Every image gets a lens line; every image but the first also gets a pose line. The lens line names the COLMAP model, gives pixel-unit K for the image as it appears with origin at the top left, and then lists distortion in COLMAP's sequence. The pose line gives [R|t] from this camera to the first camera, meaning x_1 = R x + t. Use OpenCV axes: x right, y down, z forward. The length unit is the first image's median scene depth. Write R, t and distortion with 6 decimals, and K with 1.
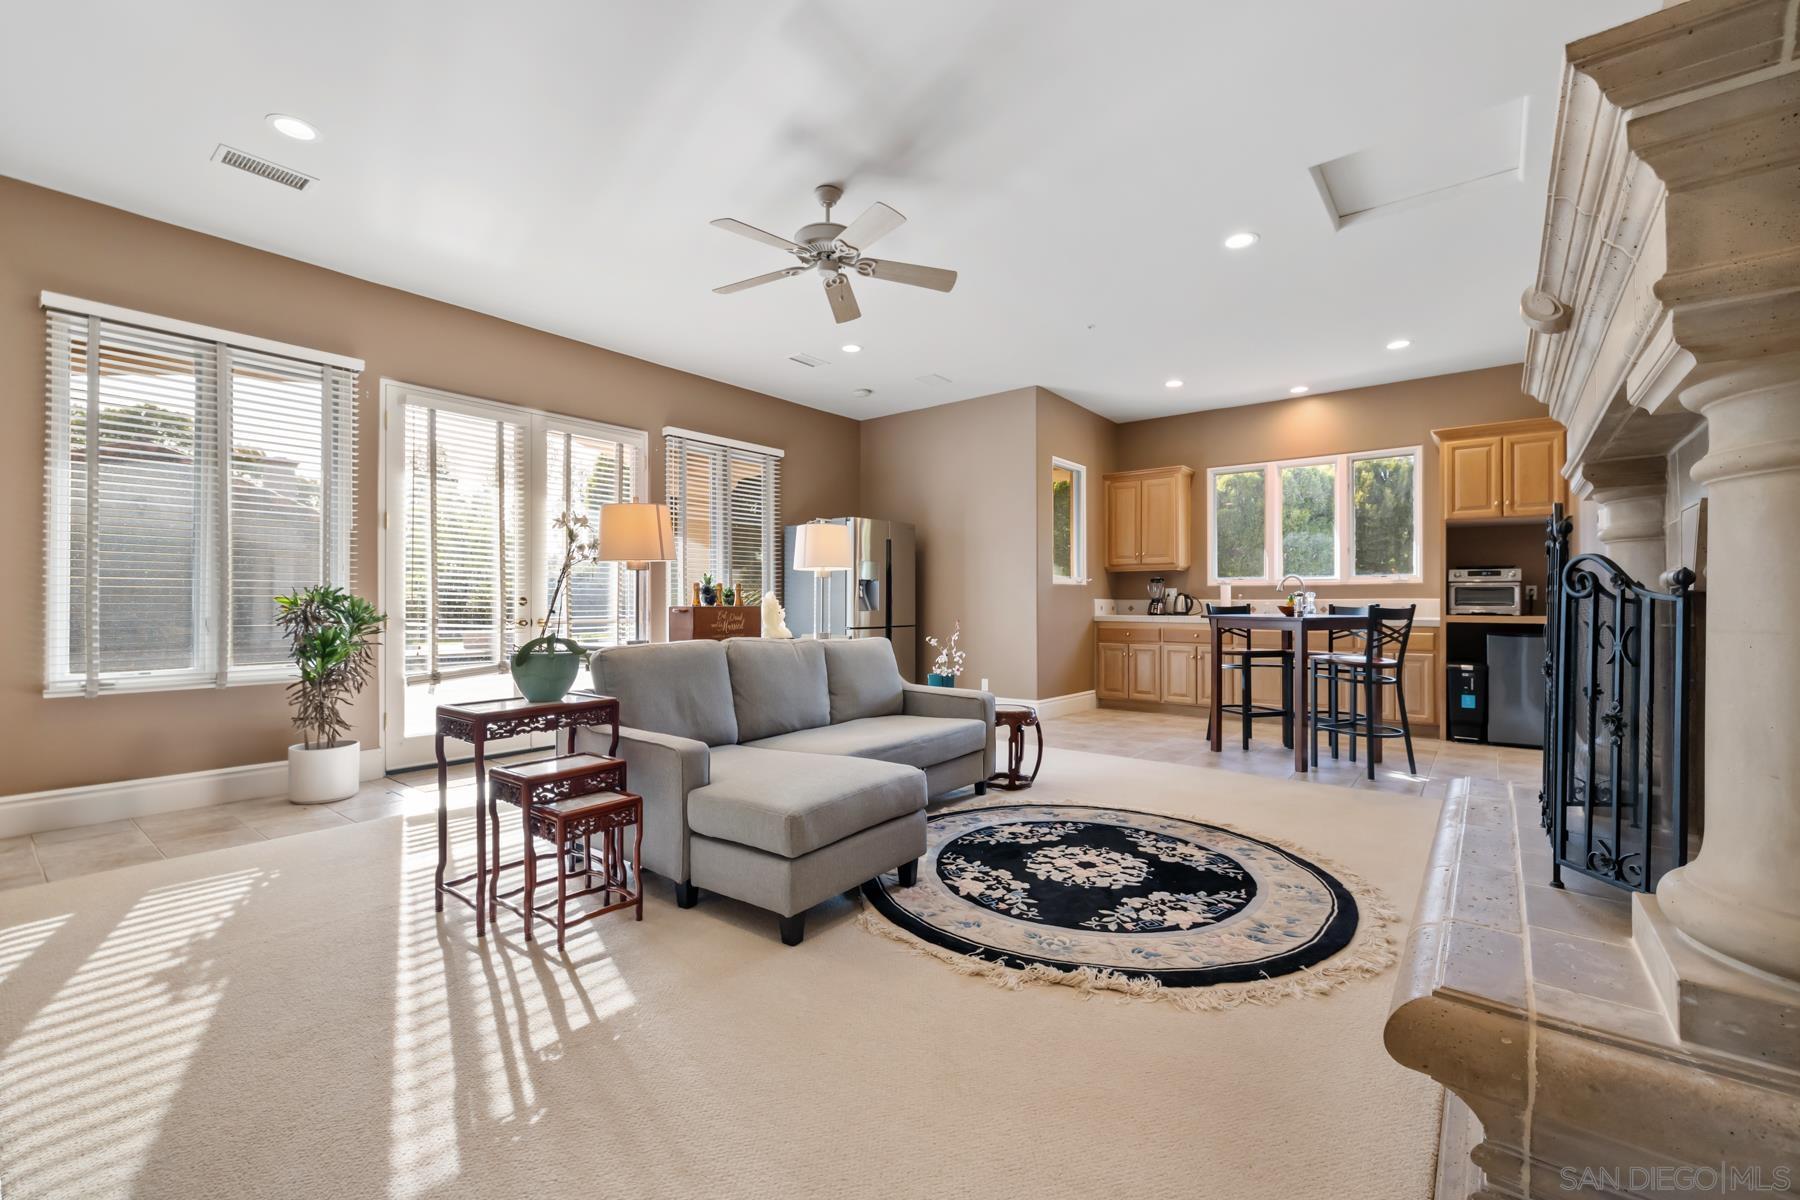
lens RADIAL K [[757.8, 0, 904.7], [0, 757.8, 596.6], [0, 0, 1]] dist [0.008047, 0.000215]
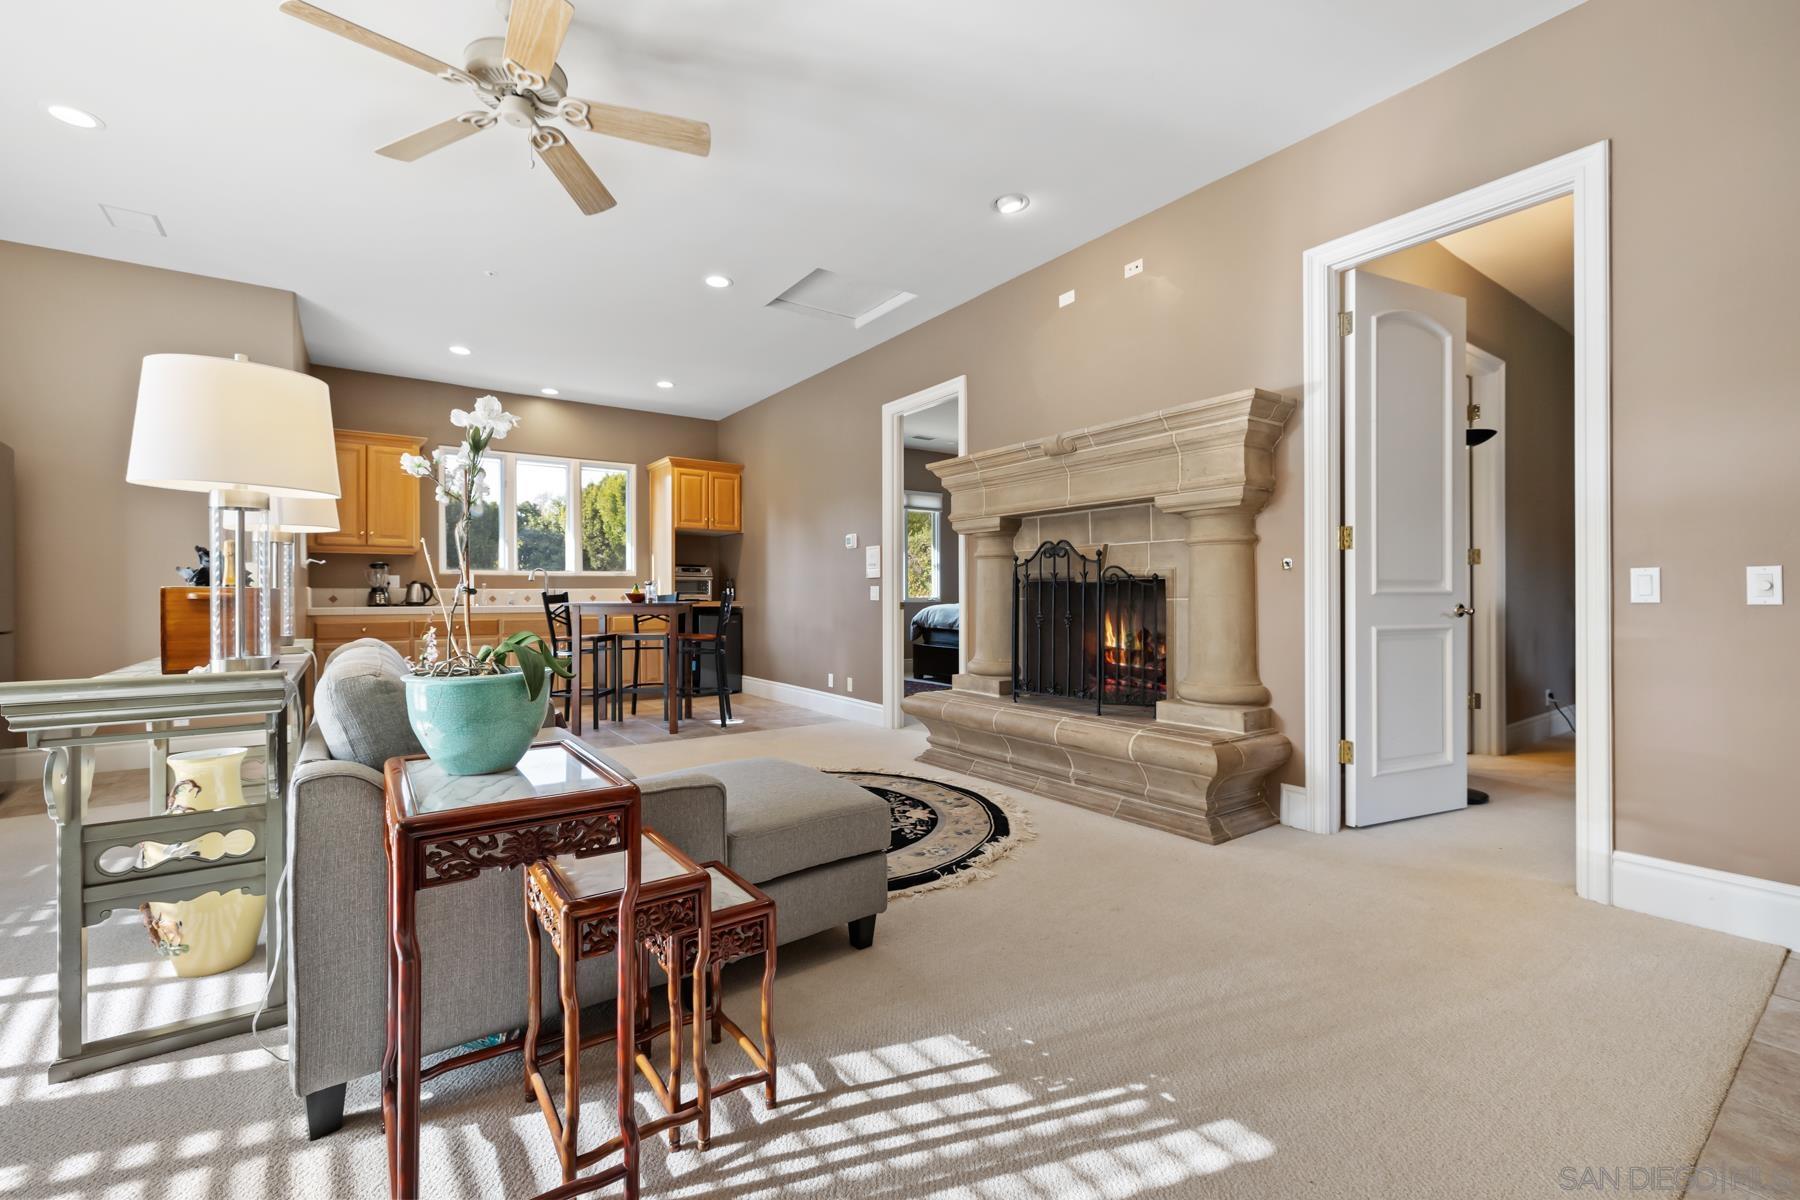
lens RADIAL K [[757.8, 0, 890.4], [0, 757.8, 599.9], [0, 0, 1]] dist [0.008047, 0.000215]
pose [[0.275398, -0.008708, 0.961291, -0.360293], [-0.005324, 0.999930, 0.010583, 0.005170], [-0.961316, -0.008033, 0.275332, 0.244268]]
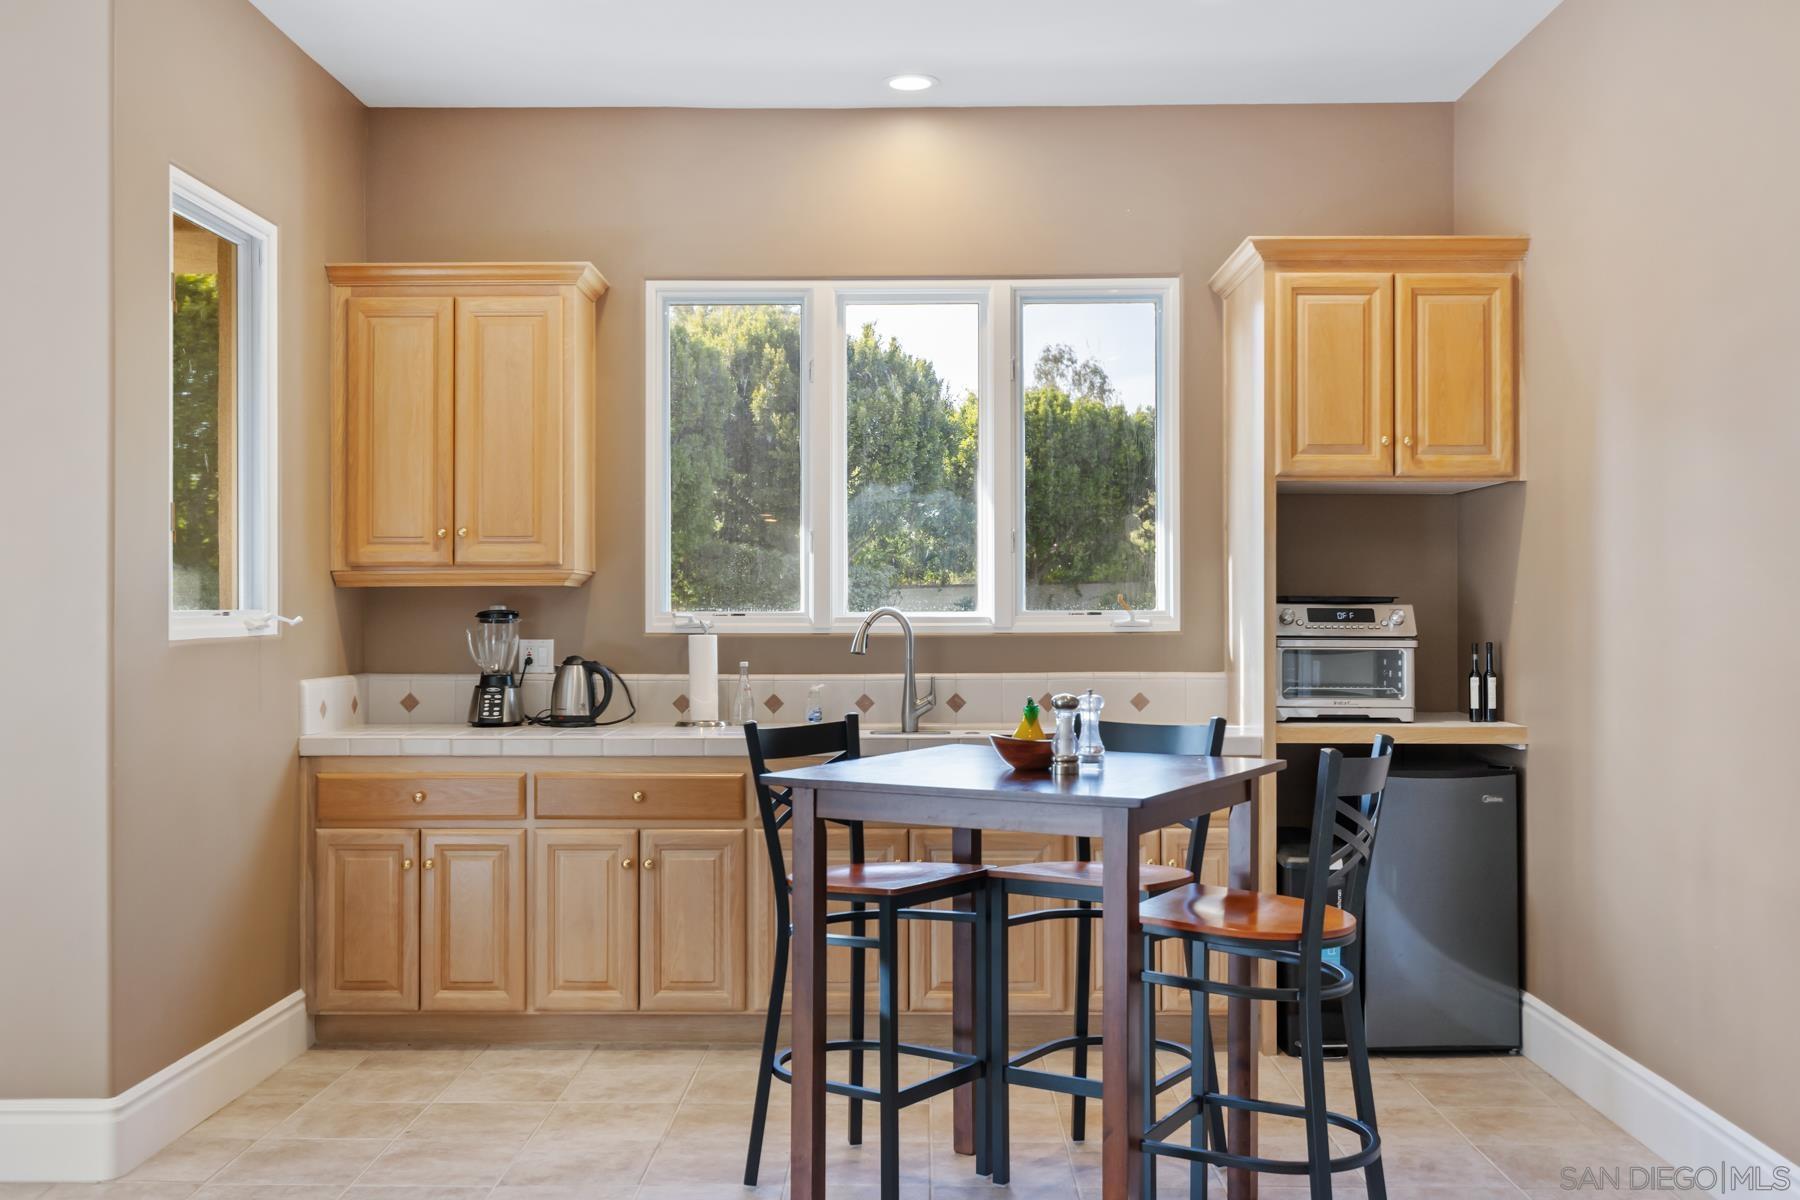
lens RADIAL K [[1722.6, 0, 905.1], [0, 1722.6, 594.0], [0, 0, 1]] dist [-0.014383, 0.000000]
pose [[0.792927, 0.001247, 0.609315, 0.031889], [-0.002125, 0.999997, 0.000719, -0.035113], [-0.609313, -0.001865, 0.792928, 0.360148]]
